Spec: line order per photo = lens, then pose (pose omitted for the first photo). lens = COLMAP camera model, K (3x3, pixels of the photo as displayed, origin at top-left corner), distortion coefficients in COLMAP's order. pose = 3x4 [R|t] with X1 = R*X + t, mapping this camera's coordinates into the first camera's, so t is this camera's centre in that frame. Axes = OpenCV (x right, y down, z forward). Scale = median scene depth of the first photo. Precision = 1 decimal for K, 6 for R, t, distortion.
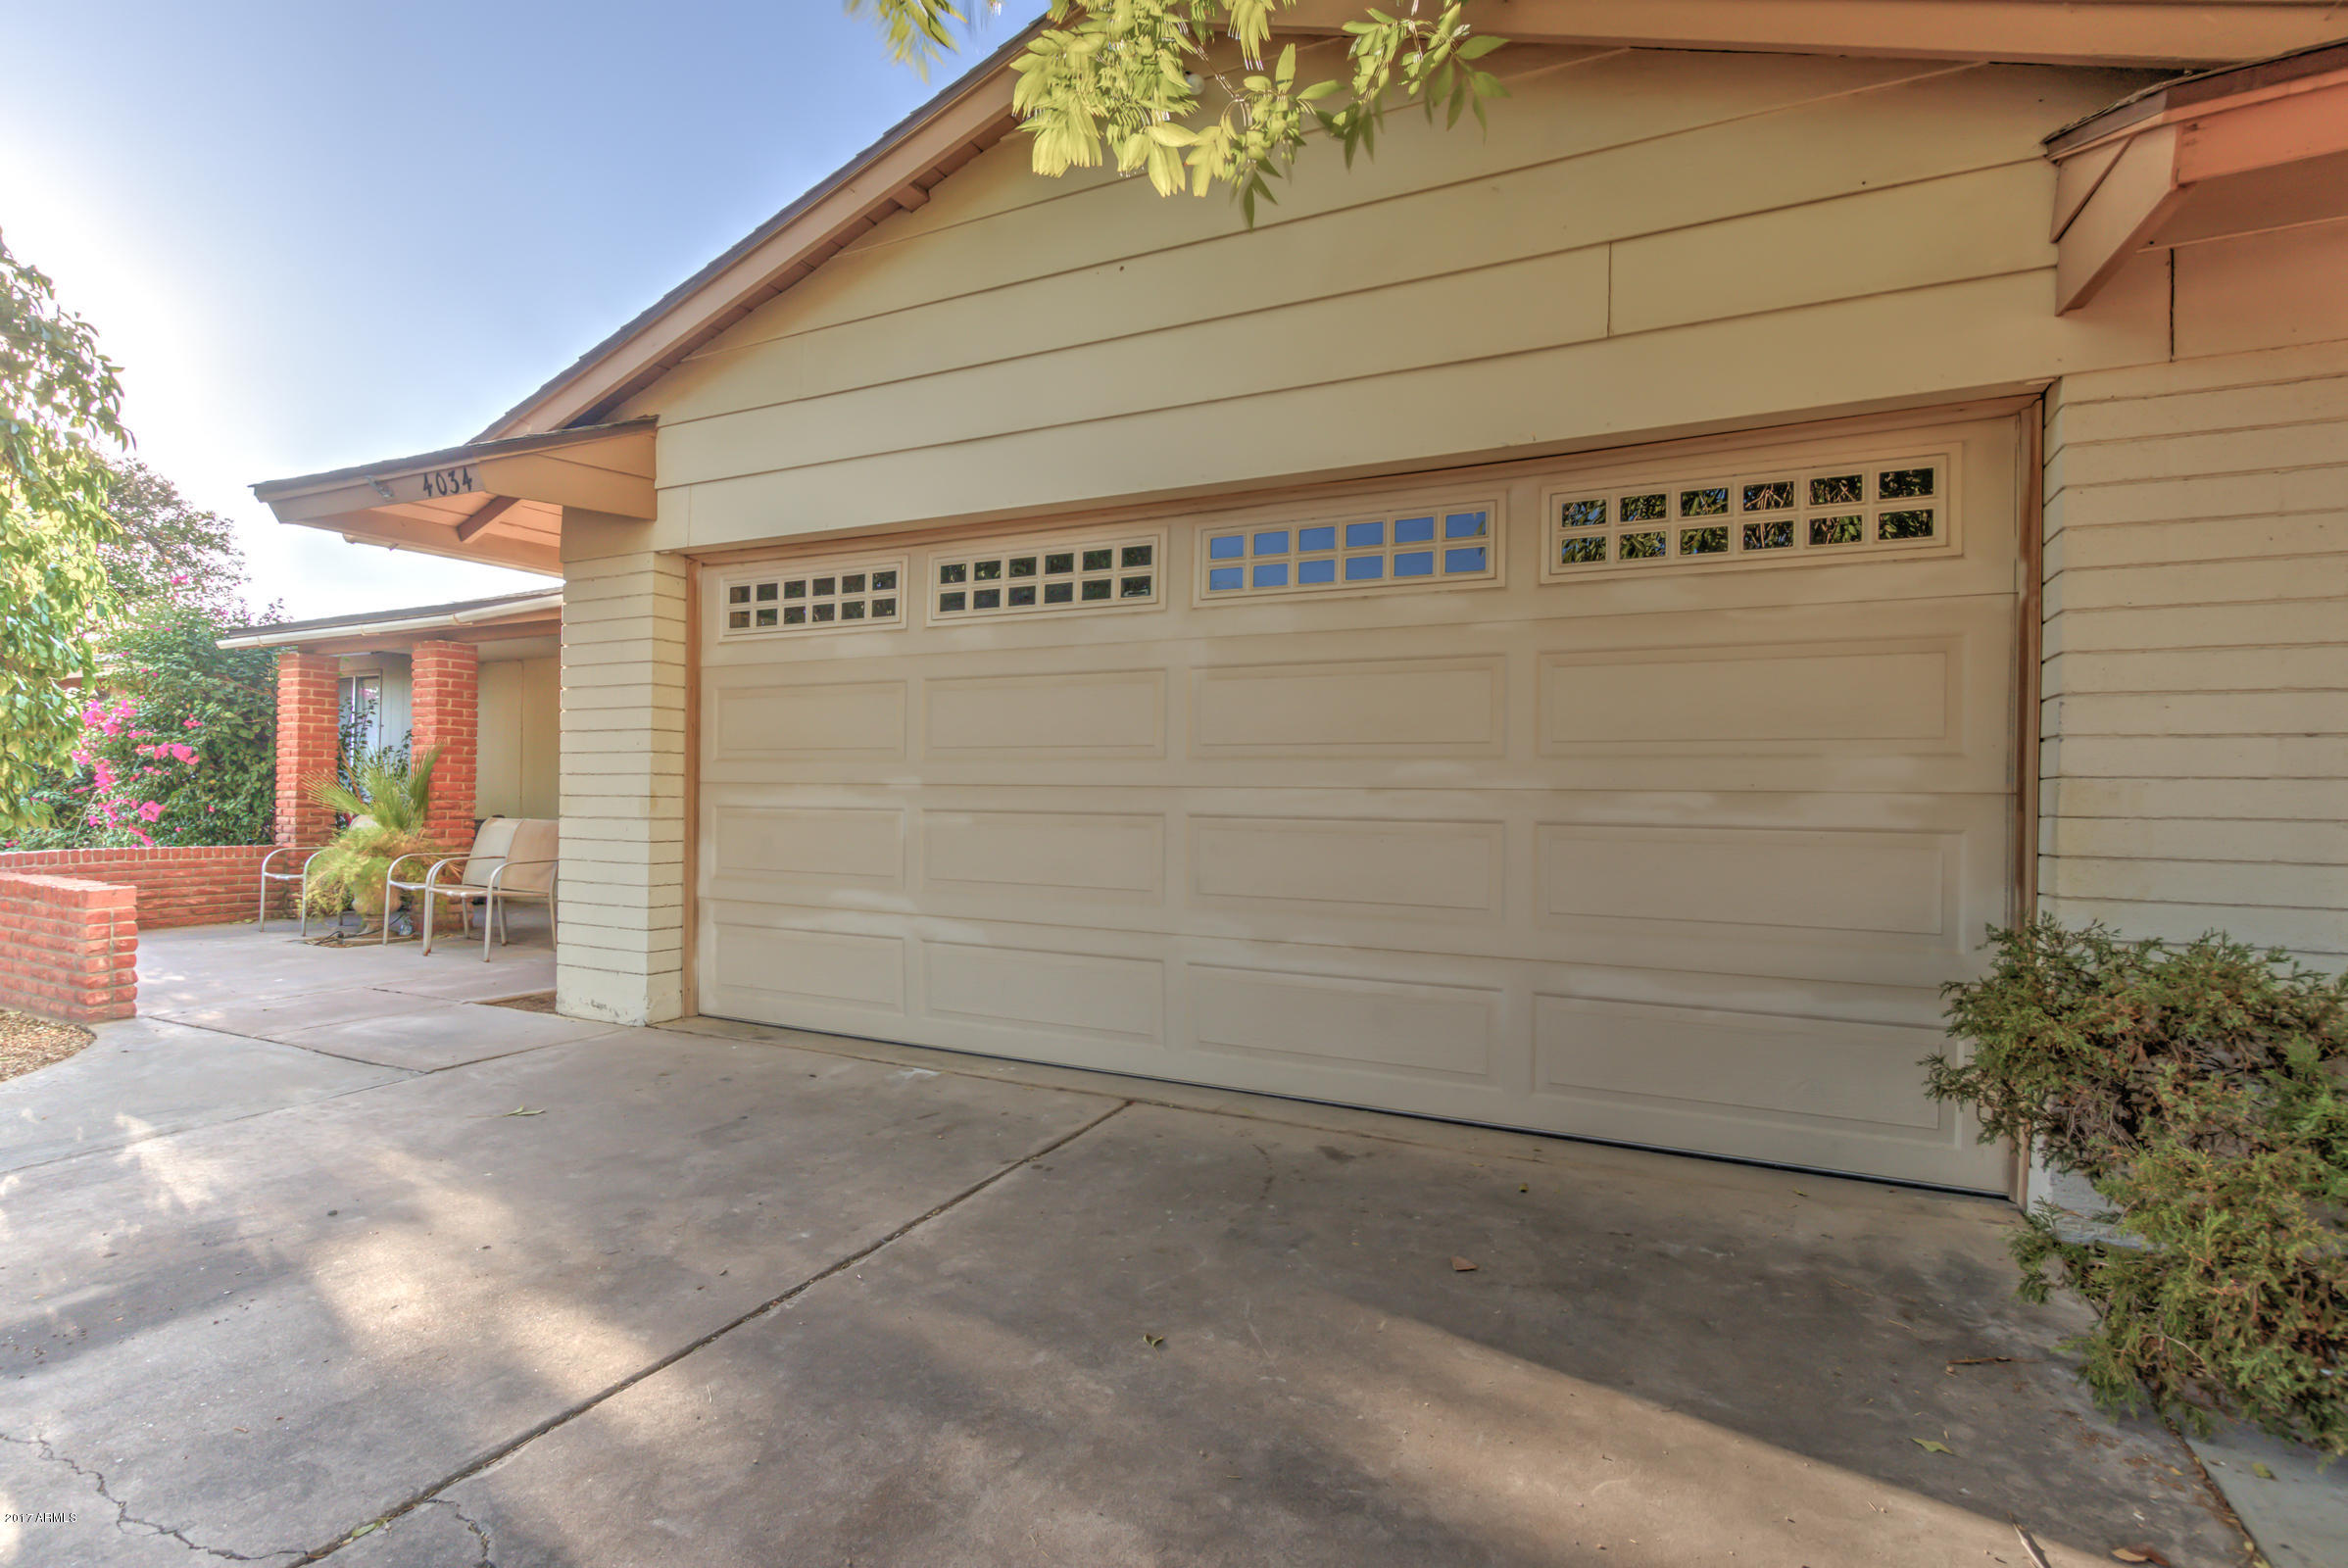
lens RADIAL K [[1069.5, 0, 1164.5], [0, 1069.5, 792.2], [0, 0, 1]] dist [-0.010177, 0.000378]
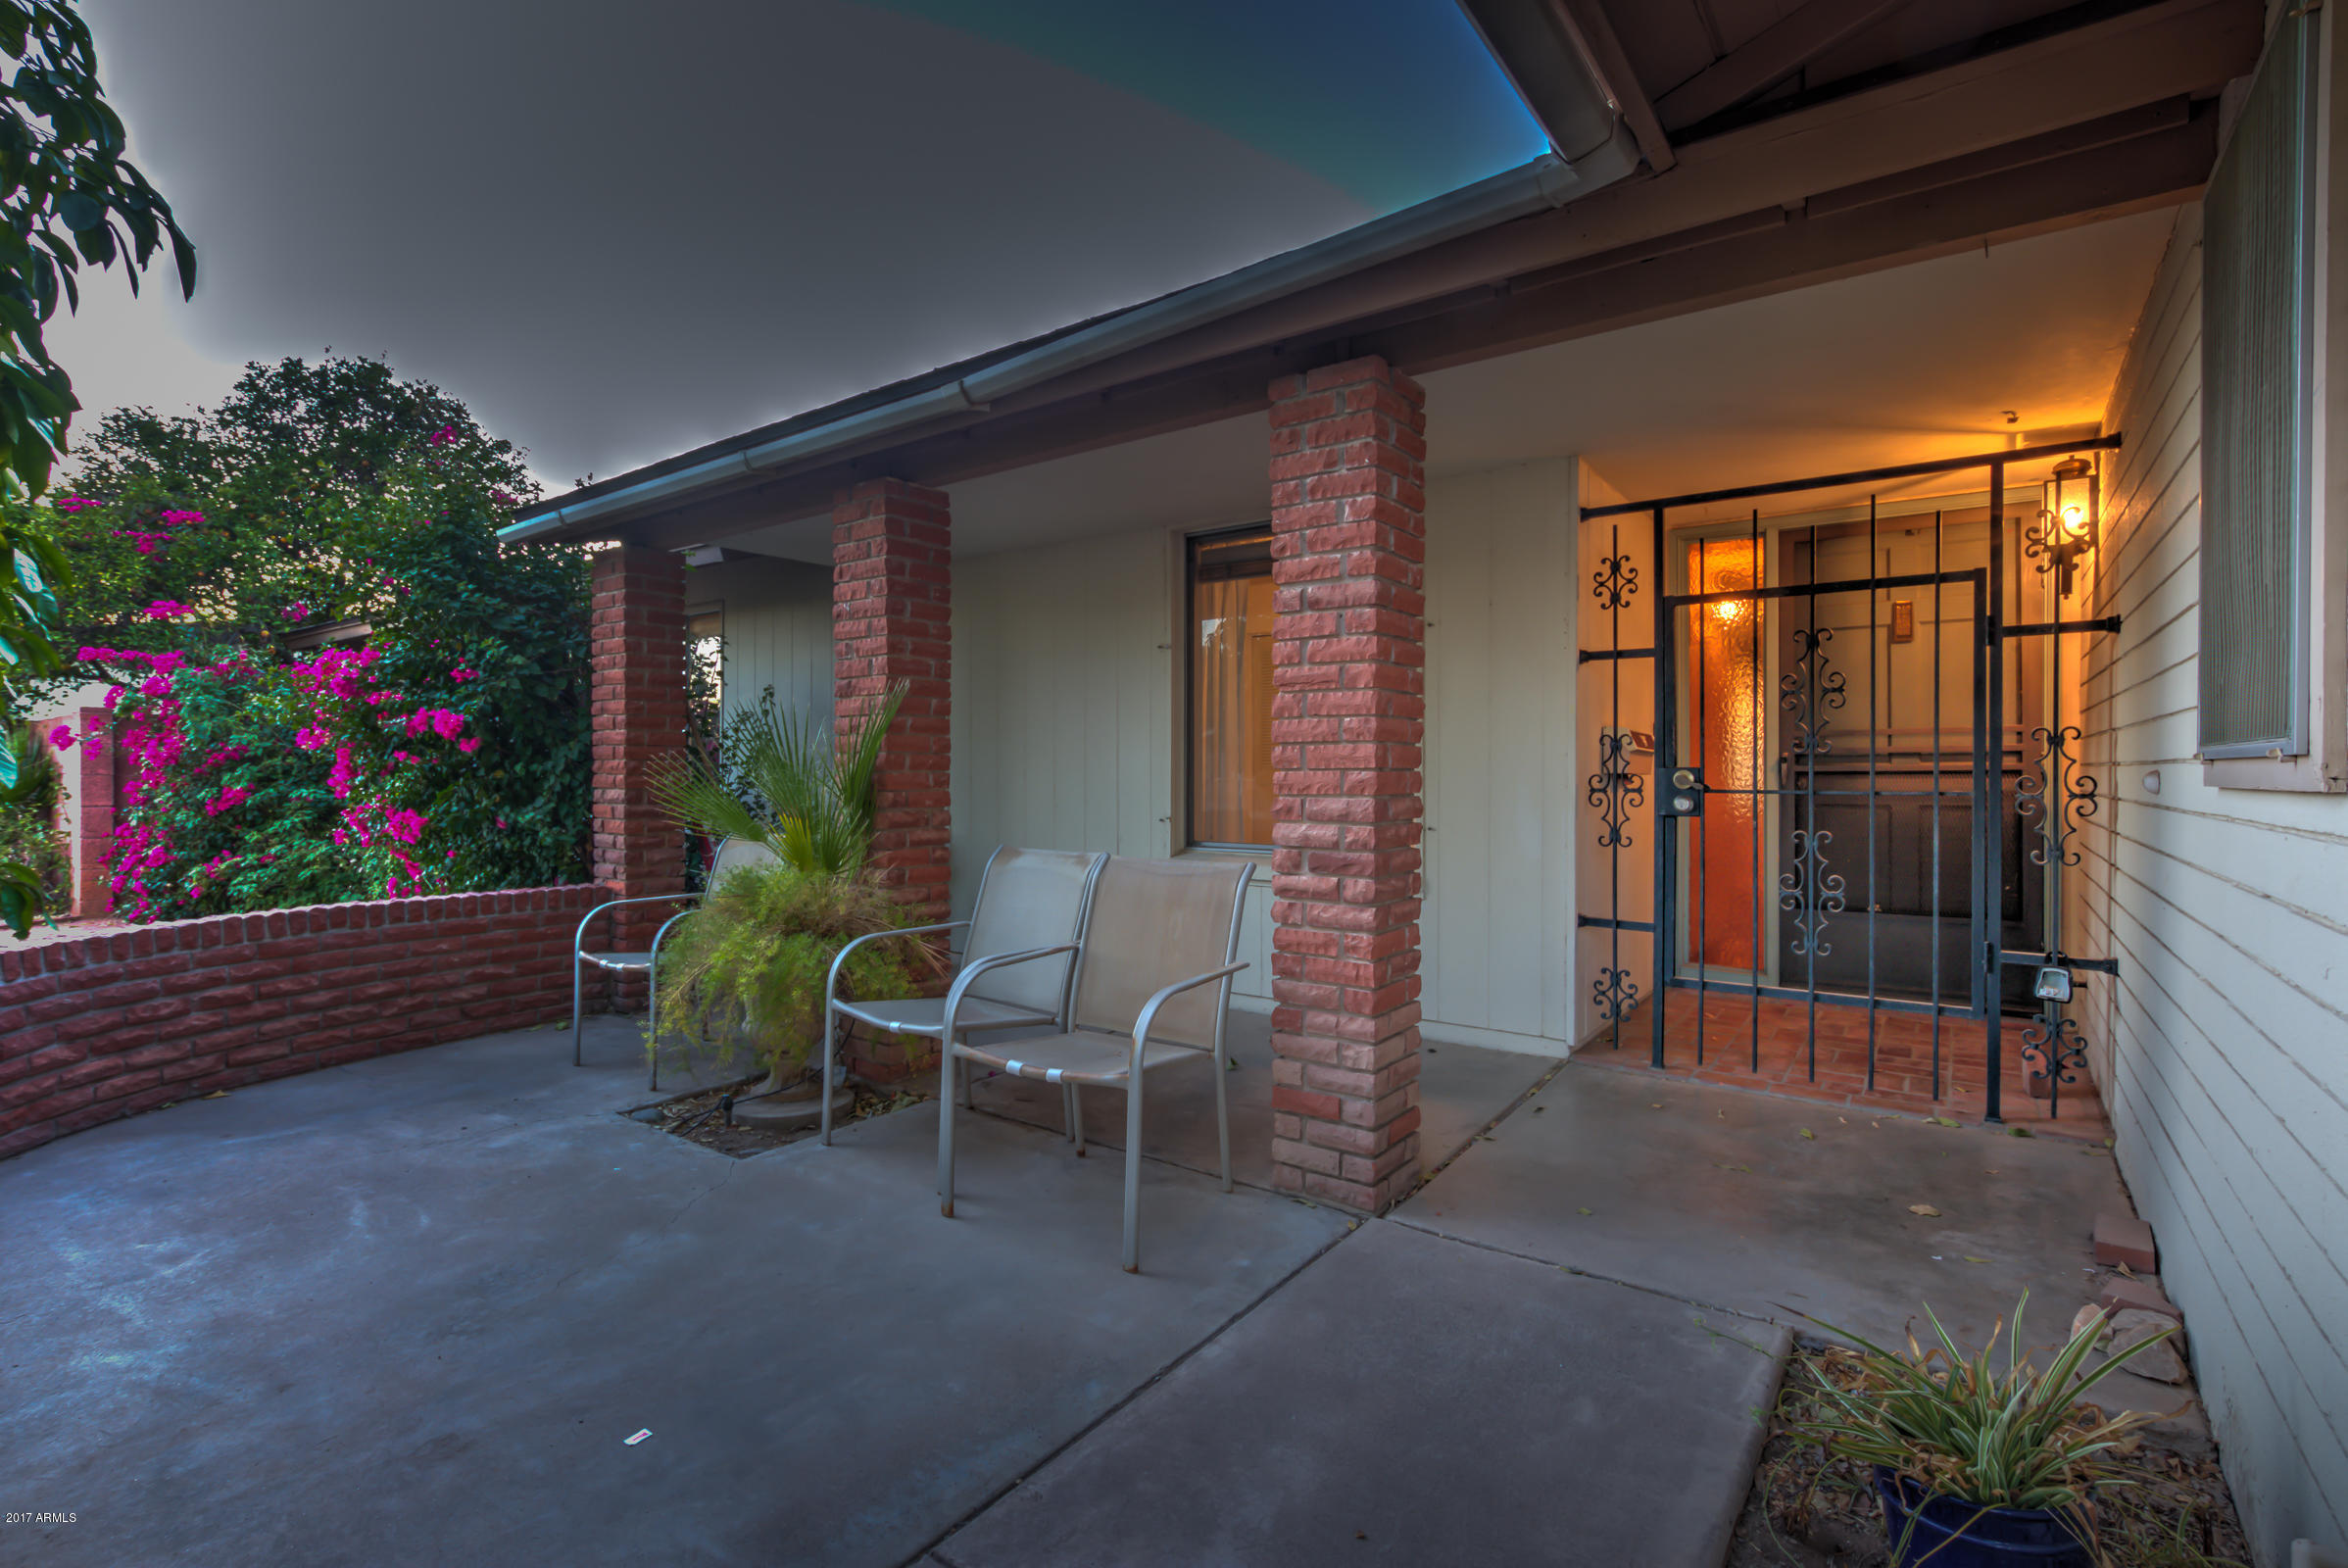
lens RADIAL K [[1069.5, 0, 1161.8], [0, 1069.5, 773.9], [0, 0, 1]] dist [-0.010177, 0.000378]
pose [[0.980783, -0.013012, -0.194666, -0.451981], [0.014747, 0.999863, 0.007467, -0.010023], [0.194542, -0.010194, 0.980841, 0.528732]]
